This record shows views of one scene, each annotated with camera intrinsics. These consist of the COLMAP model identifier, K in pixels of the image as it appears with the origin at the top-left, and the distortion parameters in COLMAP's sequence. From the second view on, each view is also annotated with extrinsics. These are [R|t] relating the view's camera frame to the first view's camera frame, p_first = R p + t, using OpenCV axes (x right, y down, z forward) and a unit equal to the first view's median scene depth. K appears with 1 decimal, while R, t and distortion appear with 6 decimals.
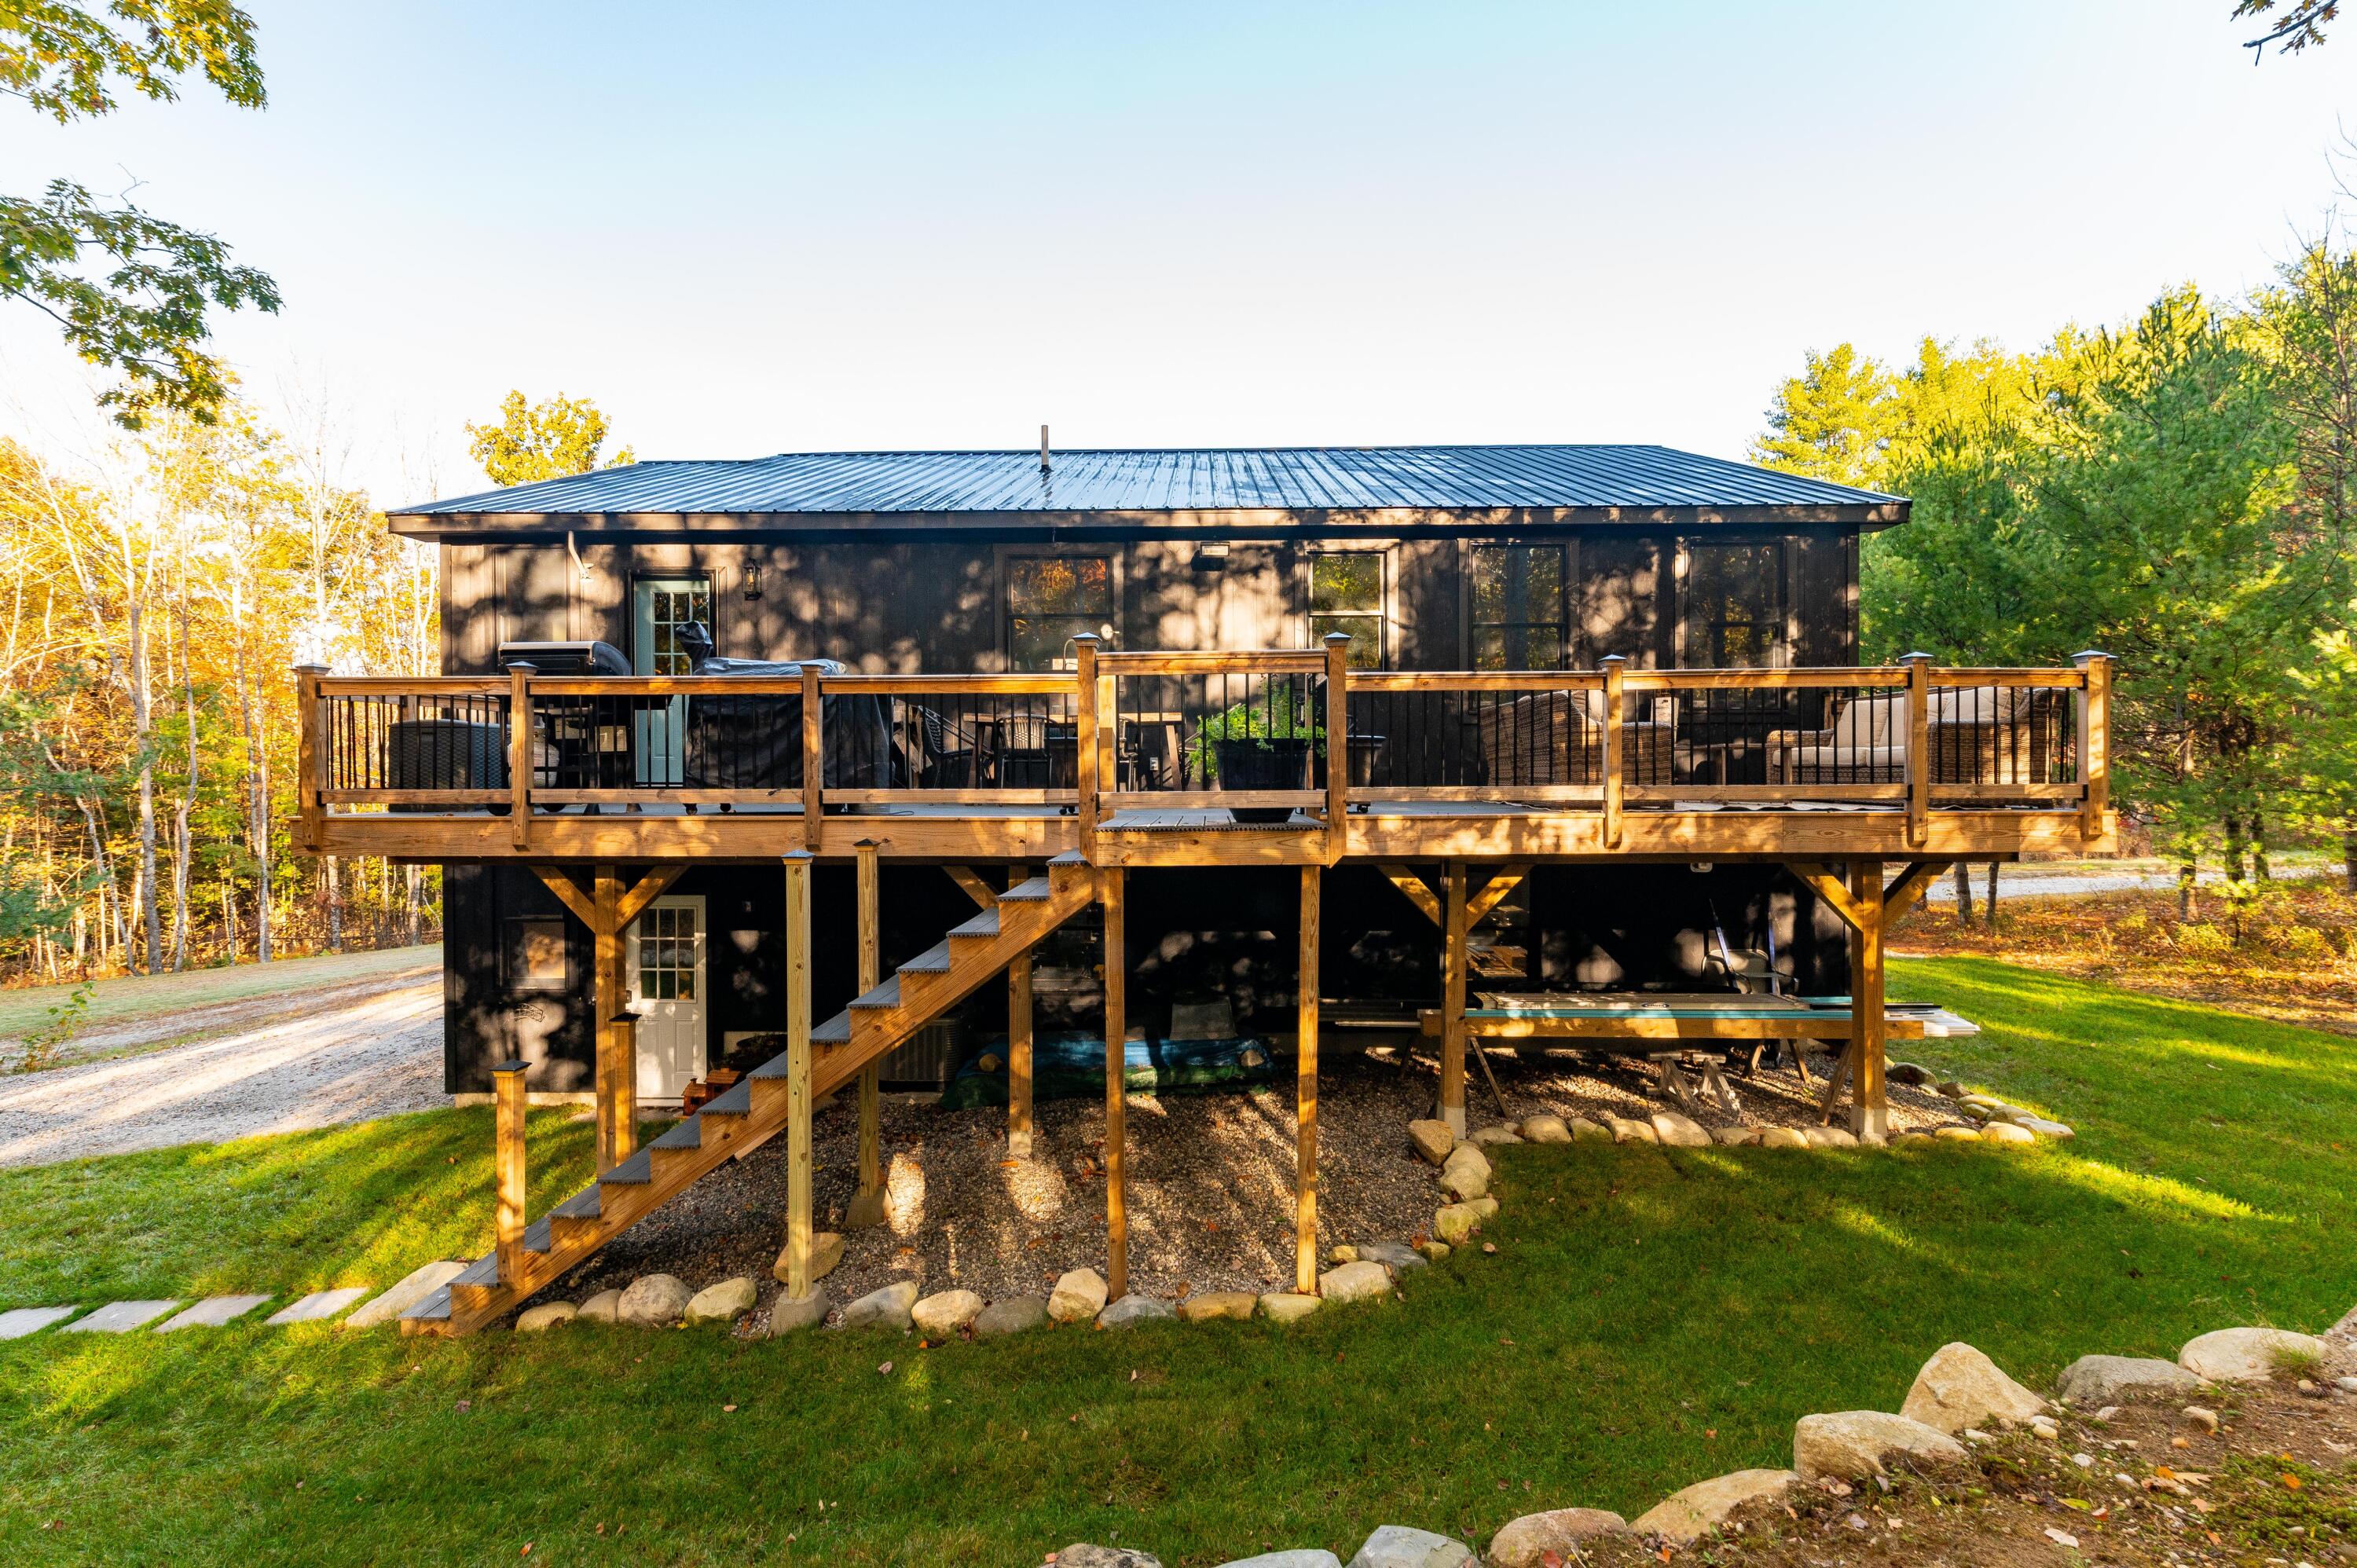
lens RADIAL K [[1022.8, 0, 1185.0], [0, 1022.8, 795.0], [0, 0, 1]] dist [0.001111, 0.000239]
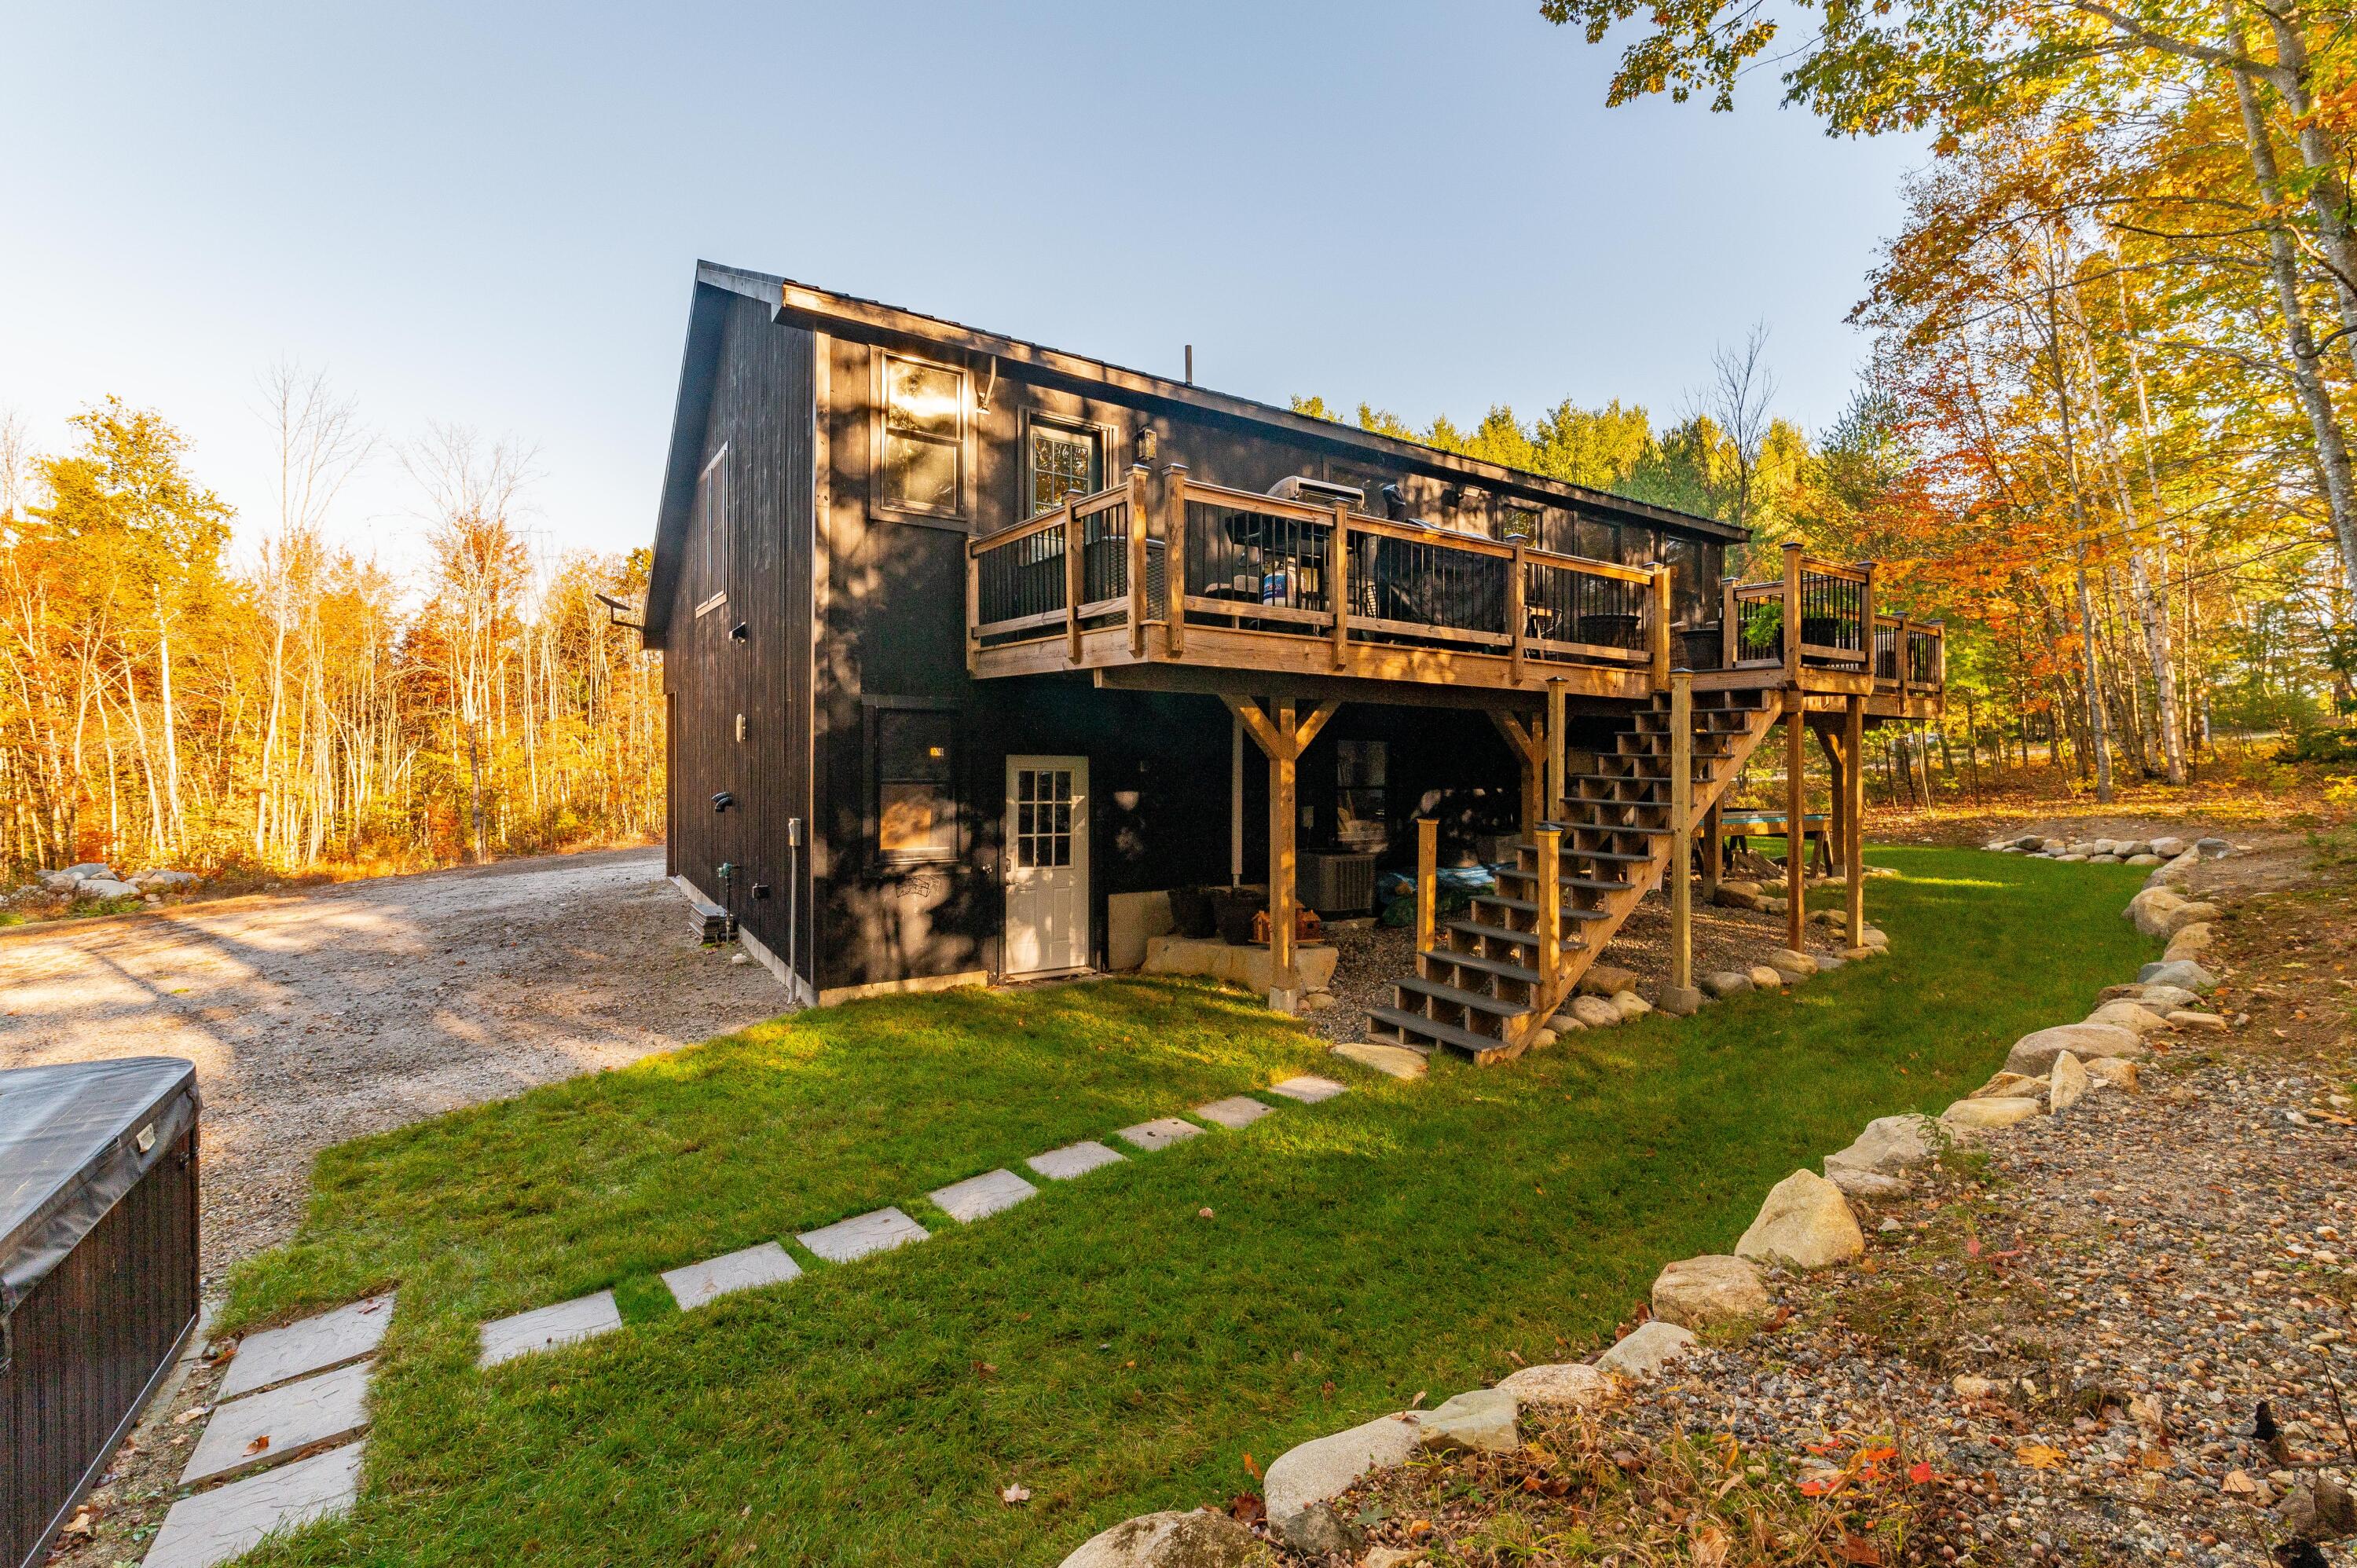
lens RADIAL K [[1022.8, 0, 1184.9], [0, 1022.8, 774.3], [0, 0, 1]] dist [0.001111, 0.000239]
pose [[0.820492, 0.005161, 0.571634, -0.969403], [-0.009009, 0.999952, 0.003902, 0.112159], [-0.571586, -0.008351, 0.820499, 0.140998]]
